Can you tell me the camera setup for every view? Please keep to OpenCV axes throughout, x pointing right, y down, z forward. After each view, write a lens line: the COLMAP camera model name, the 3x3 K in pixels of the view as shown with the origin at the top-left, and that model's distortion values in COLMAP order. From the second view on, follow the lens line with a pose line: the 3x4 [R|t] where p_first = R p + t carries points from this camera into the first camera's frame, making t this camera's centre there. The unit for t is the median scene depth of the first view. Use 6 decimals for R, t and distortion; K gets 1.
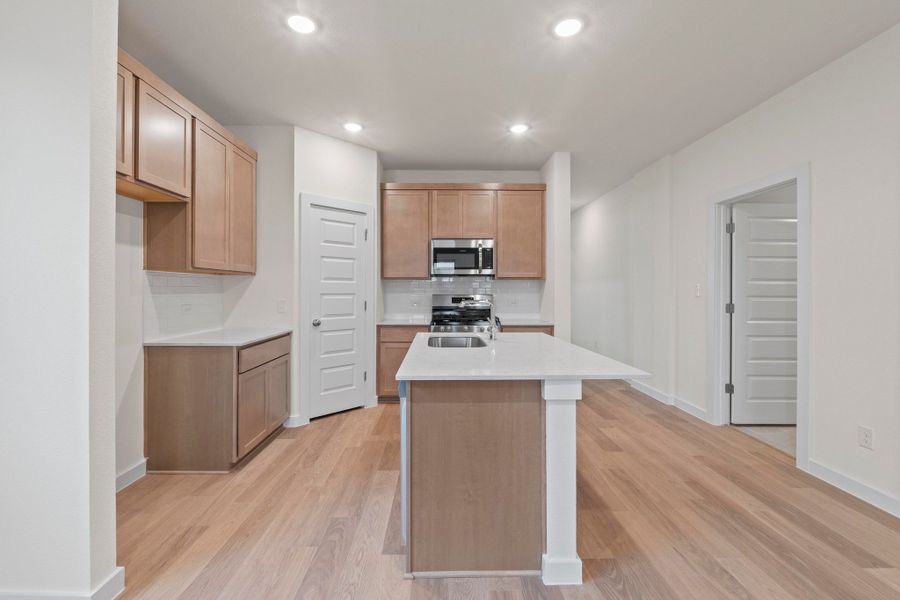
lens RADIAL K [[389.9, 0, 446.0], [0, 389.9, 289.6], [0, 0, 1]] dist [-0.002919, -0.000133]
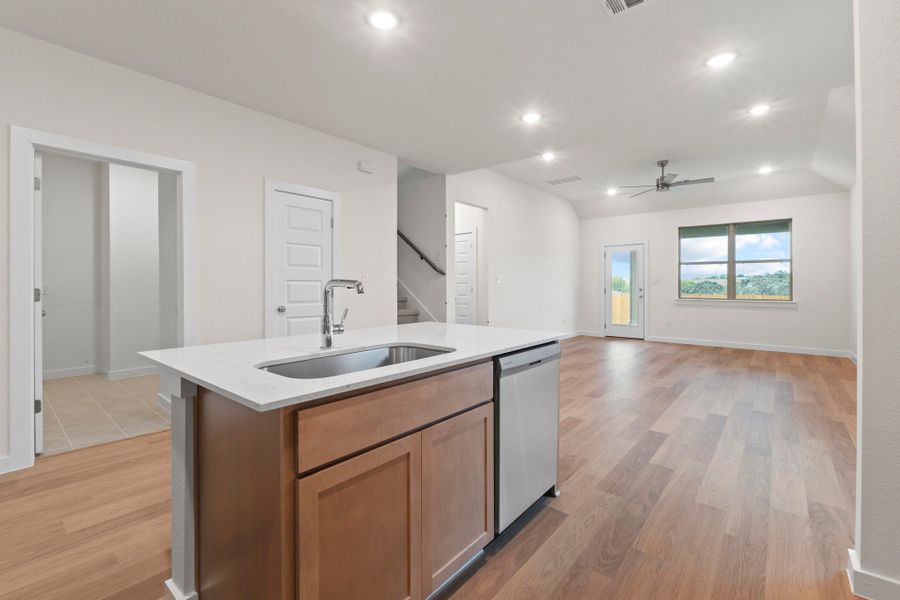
lens RADIAL K [[393.7, 0, 452.1], [0, 393.7, 287.6], [0, 0, 1]] dist [-0.009175, -0.000180]
pose [[-0.757999, -0.006338, 0.652225, -0.324756], [-0.005760, 0.999979, 0.003024, 0.028063], [-0.652230, -0.001465, -0.758019, 1.060561]]
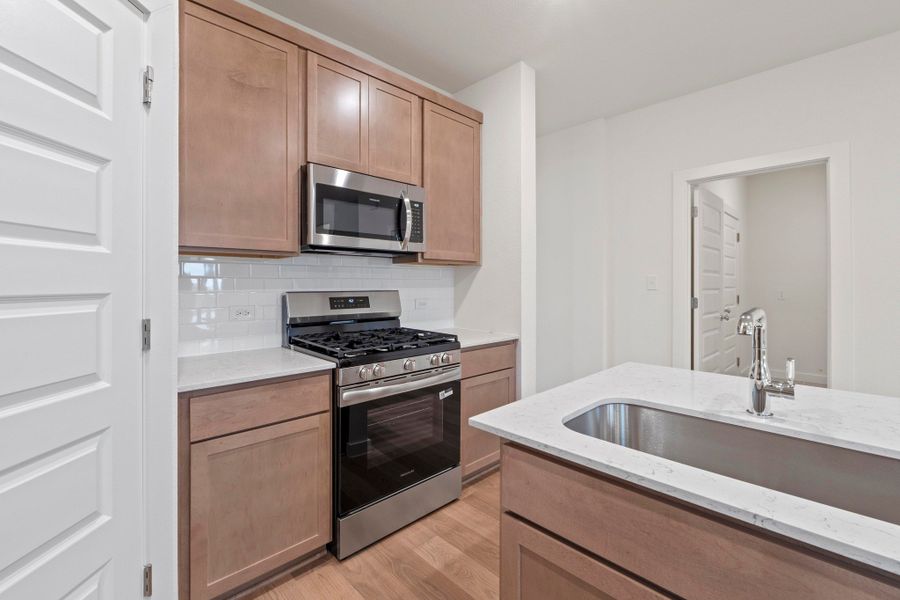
lens RADIAL K [[391.8, 0, 449.6], [0, 391.8, 283.5], [0, 0, 1]] dist [-0.004222, -0.000384]
pose [[0.731219, -0.001347, 0.682142, -0.279159], [-0.000288, 0.999997, 0.002284, 0.002773], [-0.682143, -0.001866, 0.731216, 0.744737]]
